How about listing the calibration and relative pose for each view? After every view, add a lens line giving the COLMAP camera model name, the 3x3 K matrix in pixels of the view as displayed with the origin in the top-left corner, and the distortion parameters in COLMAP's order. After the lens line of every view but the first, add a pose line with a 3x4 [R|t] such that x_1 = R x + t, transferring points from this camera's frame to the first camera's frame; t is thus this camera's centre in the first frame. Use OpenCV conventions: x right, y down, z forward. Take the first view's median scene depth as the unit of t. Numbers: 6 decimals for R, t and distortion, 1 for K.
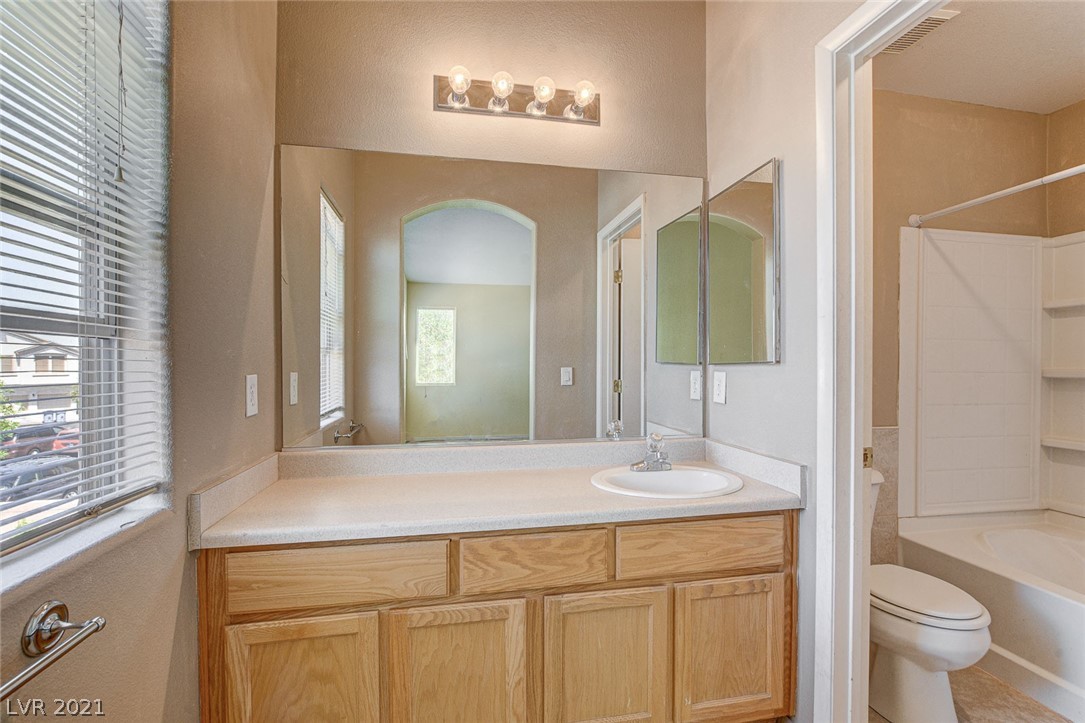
lens RADIAL K [[484.8, 0, 538.3], [0, 484.8, 346.7], [0, 0, 1]] dist [-0.022832, 0.001162]
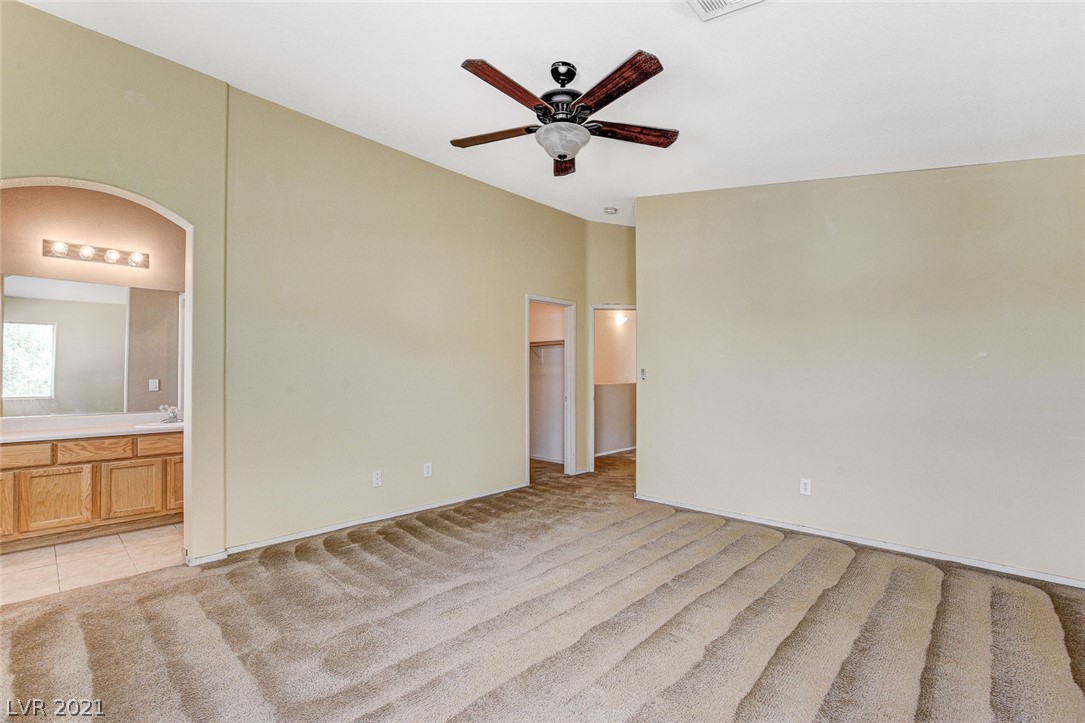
lens RADIAL K [[482.2, 0, 546.7], [0, 482.2, 372.4], [0, 0, 1]] dist [-0.007753, 0.000561]
pose [[0.806684, 0.011980, 0.590862, 0.434549], [-0.026041, 0.999544, 0.015286, -0.096149], [-0.590409, -0.027718, 0.806628, -2.628341]]
